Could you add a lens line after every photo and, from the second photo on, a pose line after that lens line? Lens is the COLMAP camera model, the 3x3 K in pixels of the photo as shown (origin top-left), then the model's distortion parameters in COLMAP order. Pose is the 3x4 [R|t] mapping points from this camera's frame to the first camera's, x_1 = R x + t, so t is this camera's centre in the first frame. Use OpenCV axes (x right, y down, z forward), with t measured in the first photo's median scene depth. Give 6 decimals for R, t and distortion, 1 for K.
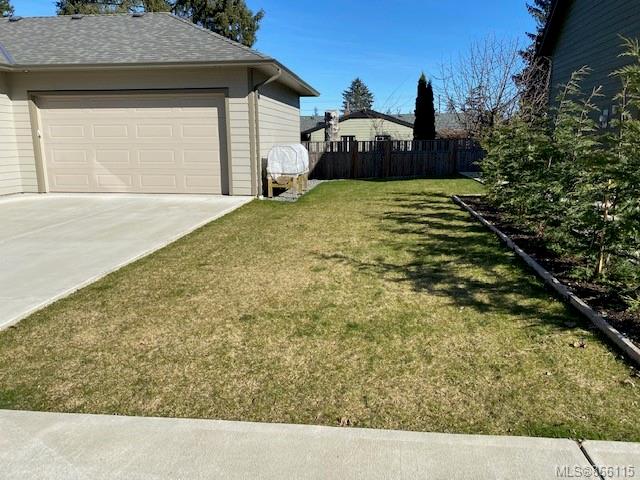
lens RADIAL K [[477.6, 0, 321.2], [0, 477.6, 226.8], [0, 0, 1]] dist [0.067691, -0.103190]
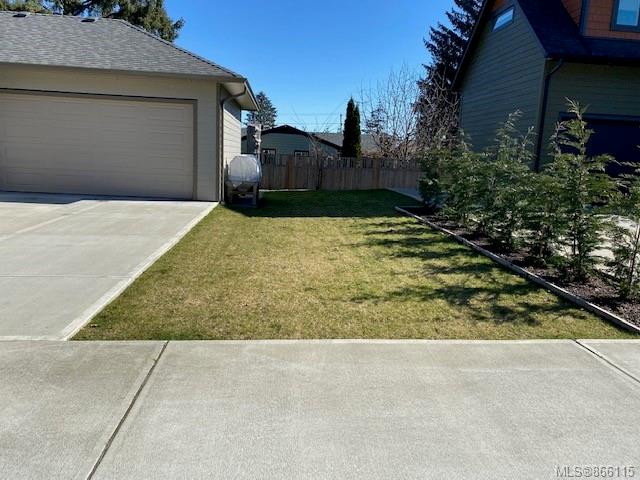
lens RADIAL K [[477.6, 0, 321.2], [0, 477.6, 226.8], [0, 0, 1]] dist [0.067691, -0.103190]
pose [[0.977421, 0.022113, 0.210143, -0.128547], [-0.016333, 0.999440, -0.029198, 0.018556], [-0.210671, 0.025107, 0.977235, -0.090391]]
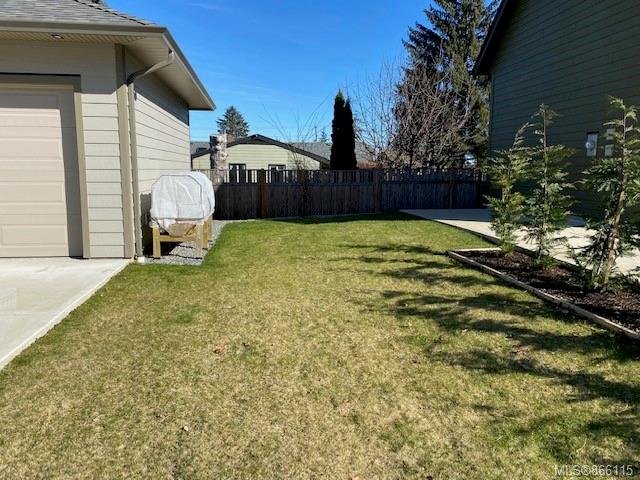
lens RADIAL K [[477.6, 0, 321.2], [0, 477.6, 226.8], [0, 0, 1]] dist [0.067691, -0.103190]
pose [[0.966735, -0.019552, 0.255032, -0.058281], [0.034670, 0.997889, -0.054920, -0.059059], [-0.253419, 0.061935, 0.965372, 0.340950]]
